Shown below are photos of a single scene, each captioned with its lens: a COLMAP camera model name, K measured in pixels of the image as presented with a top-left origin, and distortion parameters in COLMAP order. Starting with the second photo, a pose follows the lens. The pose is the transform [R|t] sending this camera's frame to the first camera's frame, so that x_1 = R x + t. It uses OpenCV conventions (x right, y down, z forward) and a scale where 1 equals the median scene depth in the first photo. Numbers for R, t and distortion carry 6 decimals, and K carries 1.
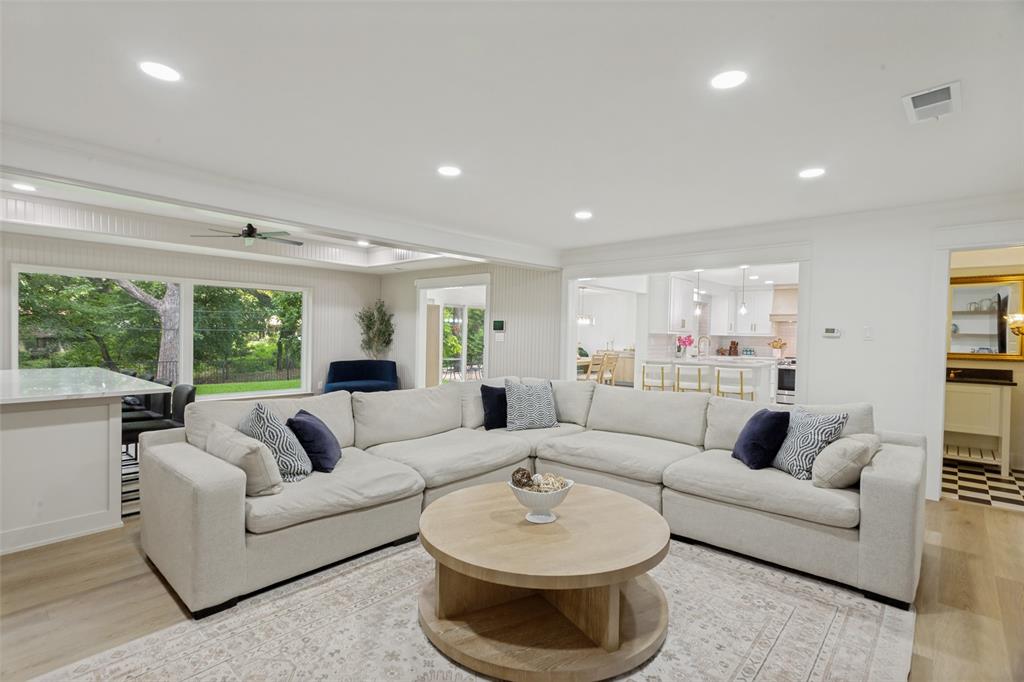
lens RADIAL K [[493.1, 0, 514.8], [0, 493.1, 337.3], [0, 0, 1]] dist [0.004793, 0.001149]
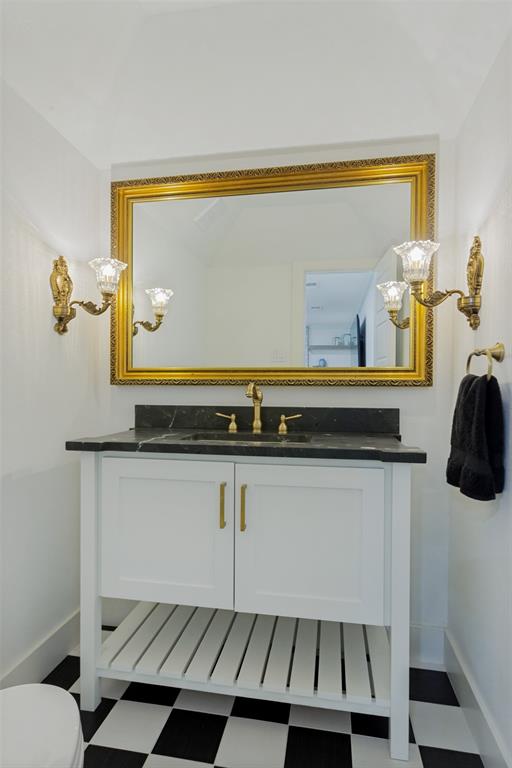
lens RADIAL K [[418.4, 0, 255.2], [0, 418.4, 387.1], [0, 0, 1]] dist [-0.004168, -0.000208]
pose [[0.857575, -0.012700, 0.514203, 0.449740], [0.016909, 0.999851, -0.003507, 0.029585], [-0.514082, 0.011702, 0.857661, 0.471545]]
